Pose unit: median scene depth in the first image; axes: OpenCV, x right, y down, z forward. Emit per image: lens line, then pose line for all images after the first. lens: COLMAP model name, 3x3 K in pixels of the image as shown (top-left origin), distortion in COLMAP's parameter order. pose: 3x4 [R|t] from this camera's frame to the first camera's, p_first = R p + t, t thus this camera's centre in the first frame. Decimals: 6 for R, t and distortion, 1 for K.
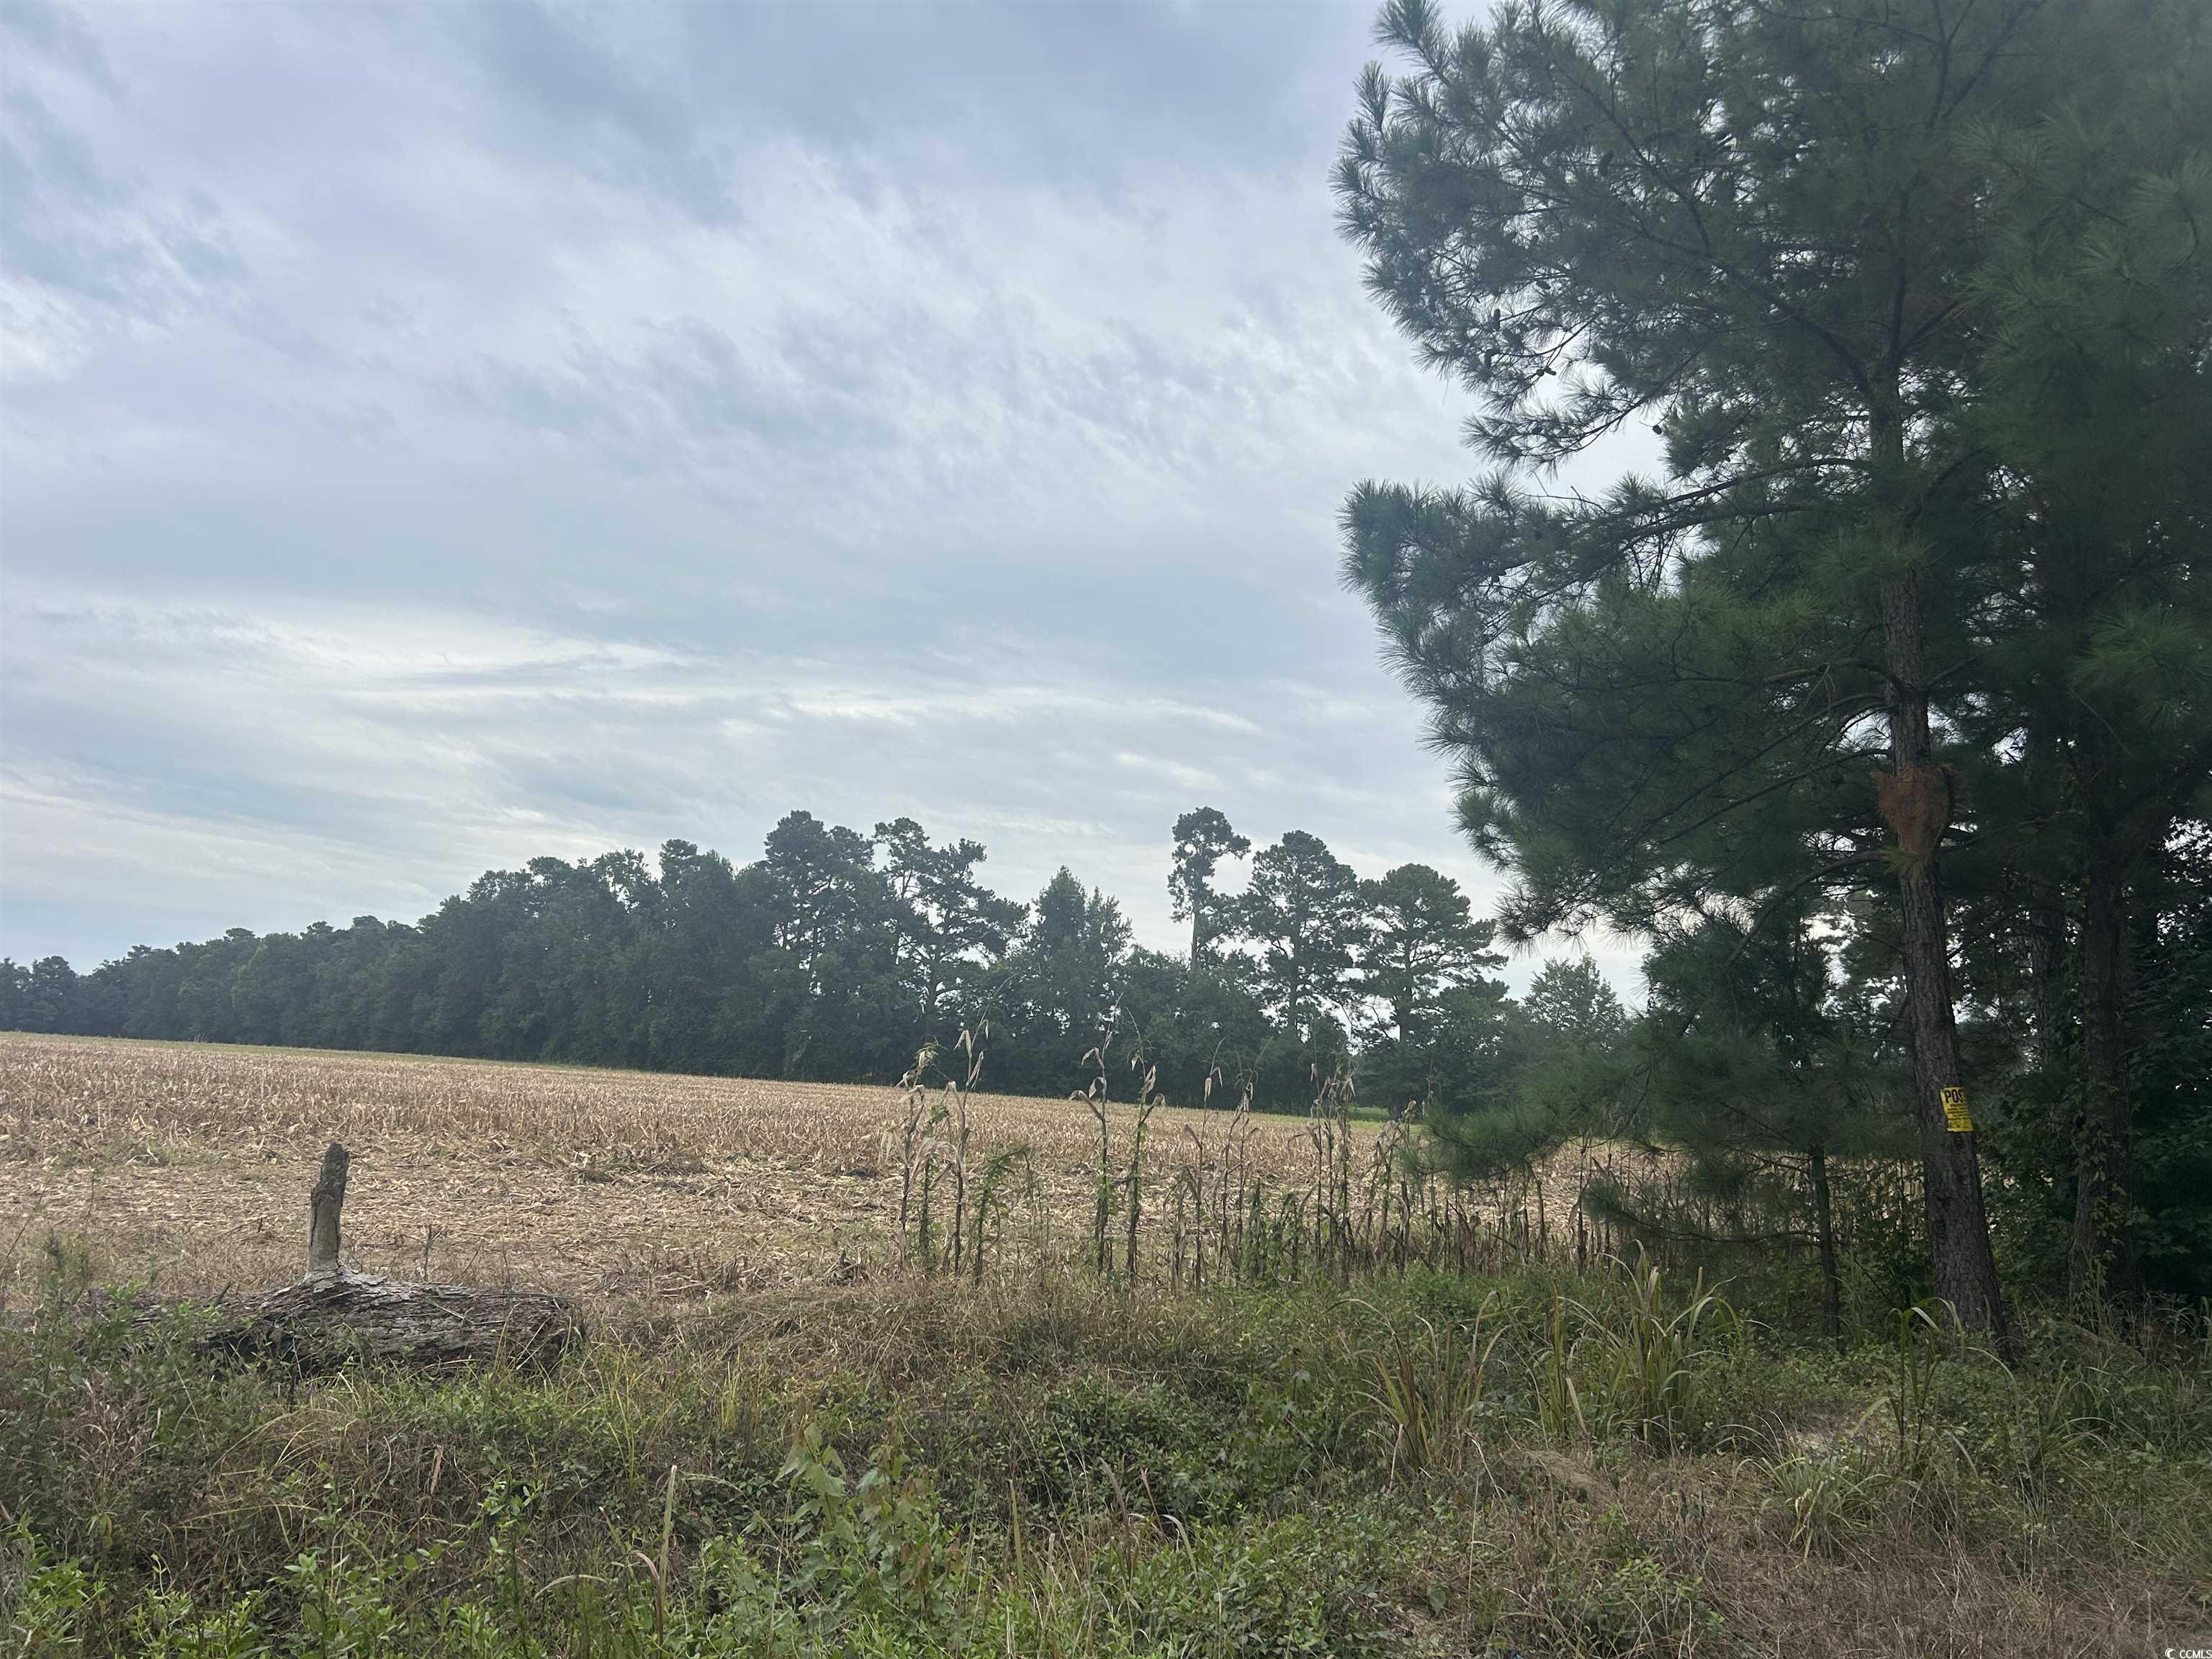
lens RADIAL K [[1690.0, 0, 1106.0], [0, 1690.0, 829.5], [0, 0, 1]] dist [0.043502, -0.055245]
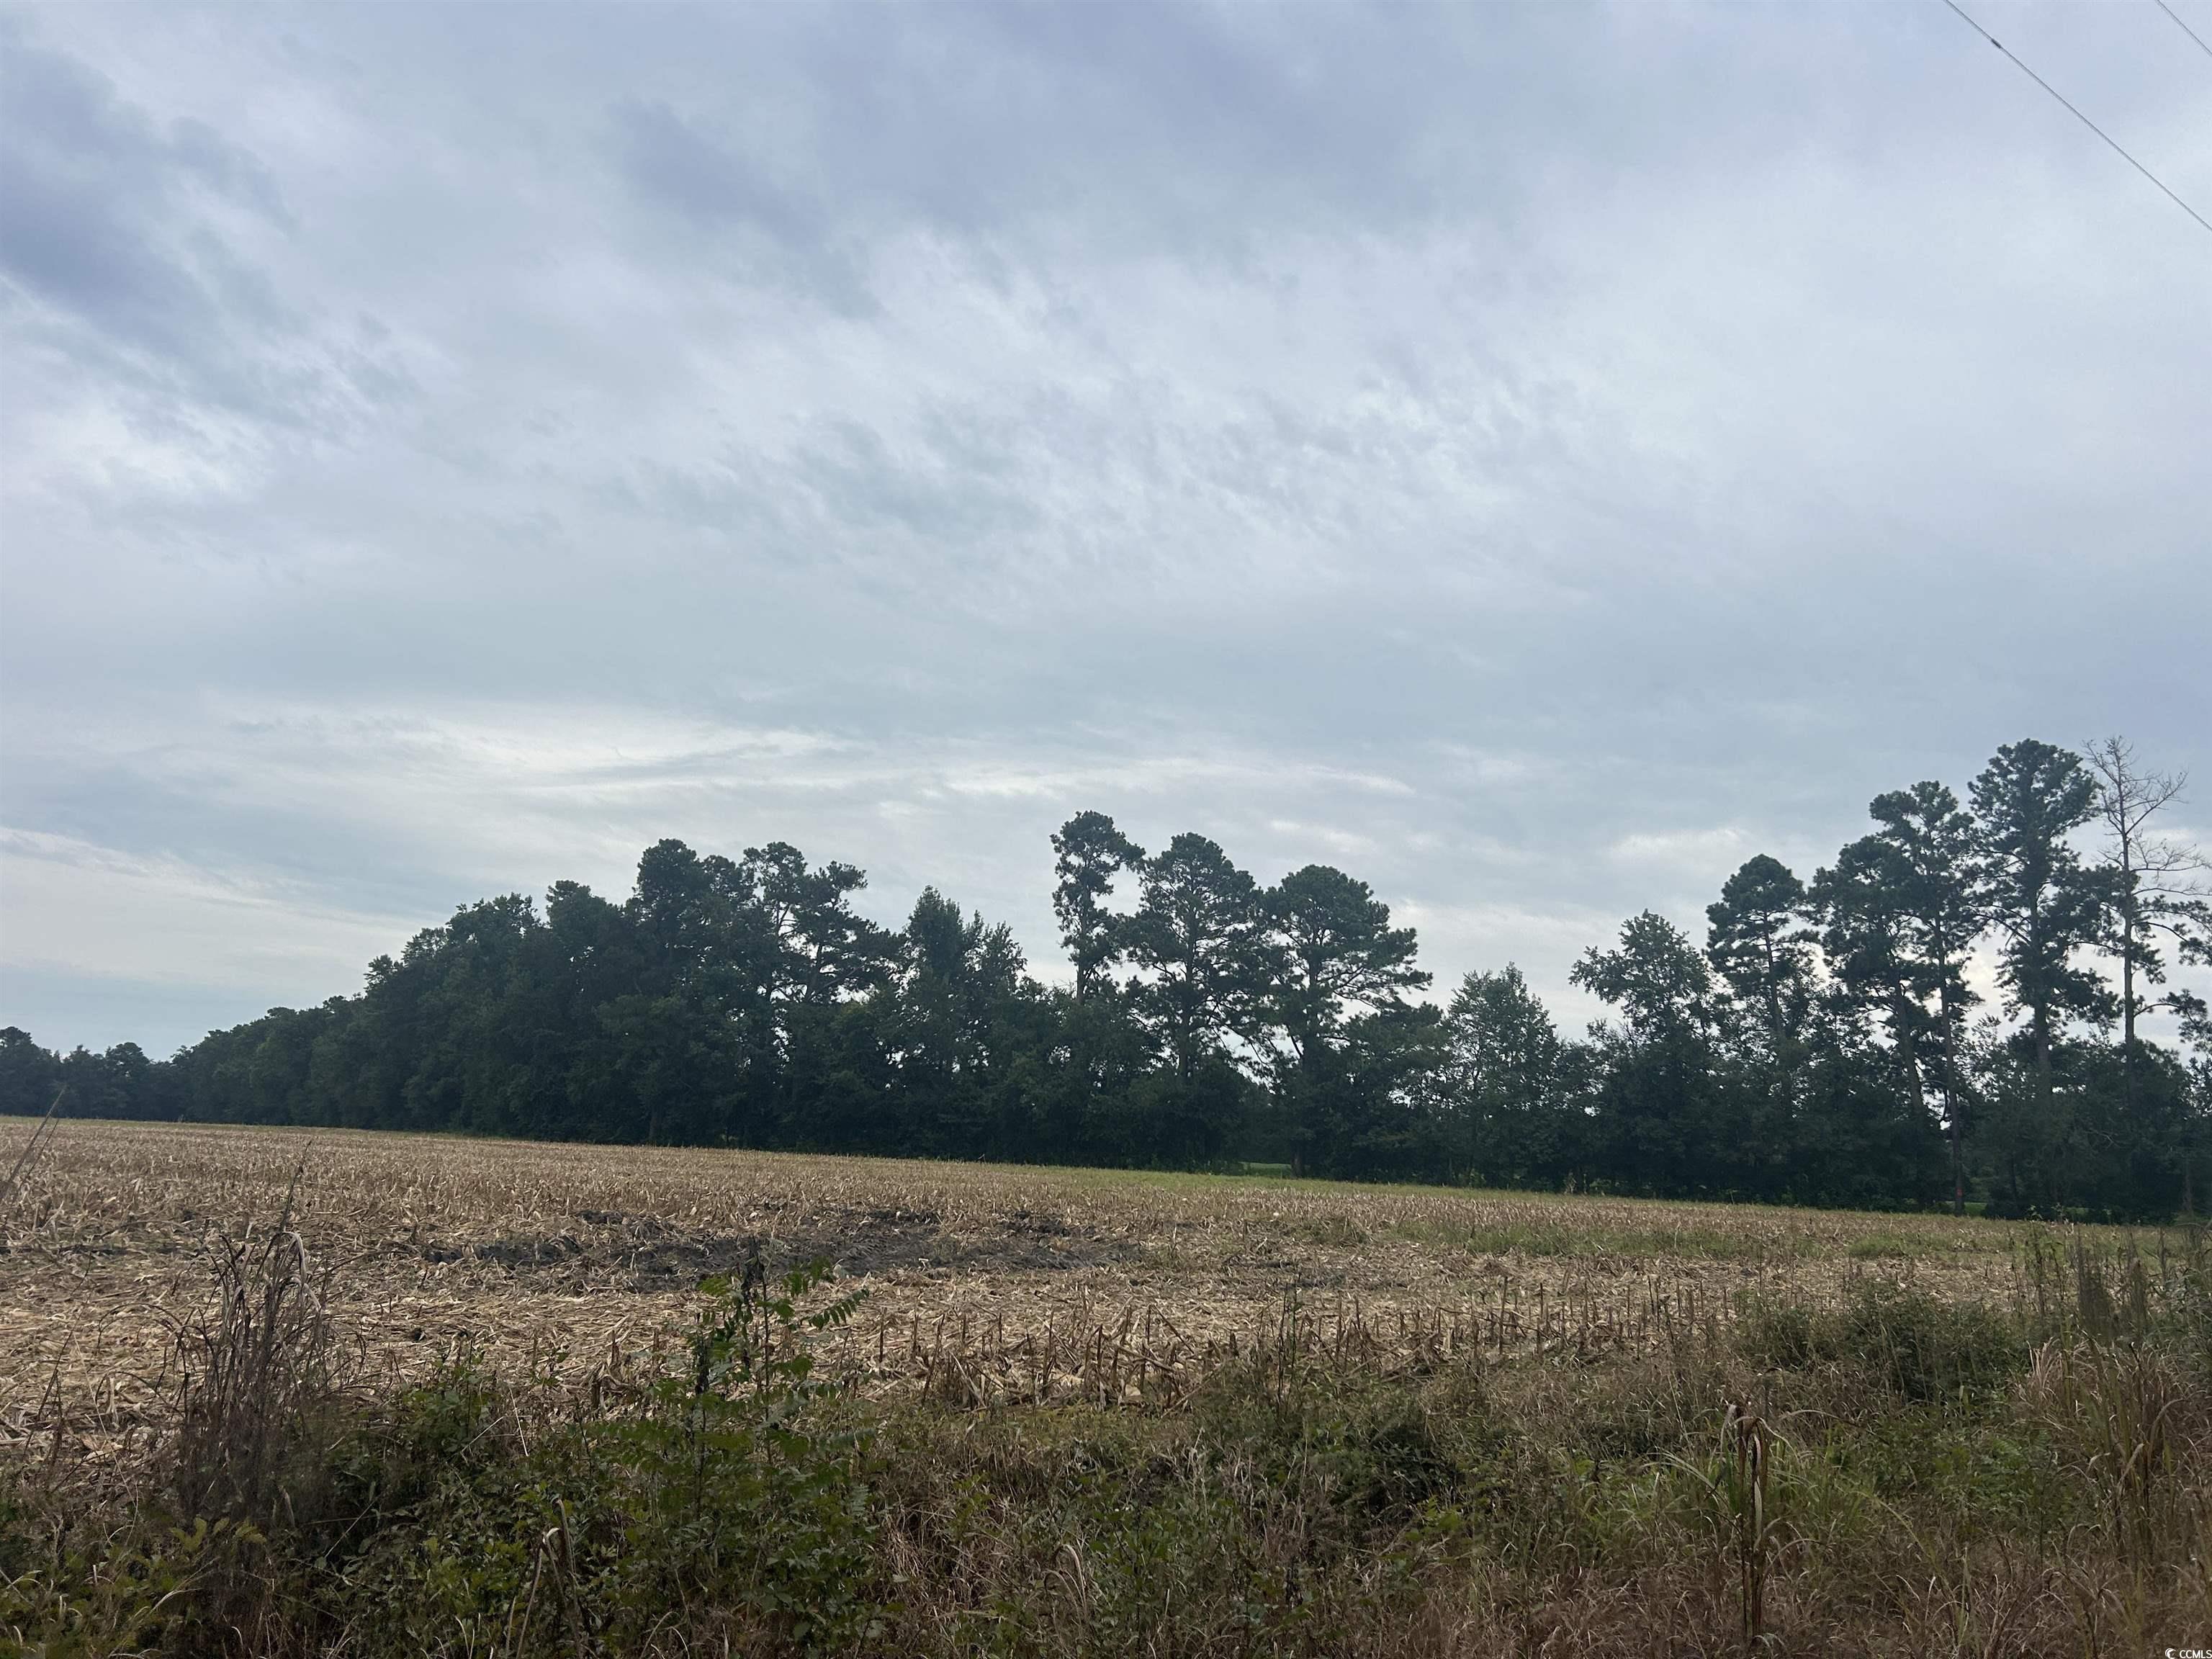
lens RADIAL K [[1697.7, 0, 1106.0], [0, 1697.7, 829.5], [0, 0, 1]] dist [0.057270, -0.063514]
pose [[0.995439, -0.034409, -0.088978, 0.136694], [0.030675, 0.998604, -0.043003, 0.031522], [0.090334, 0.040078, 0.995105, 0.140668]]
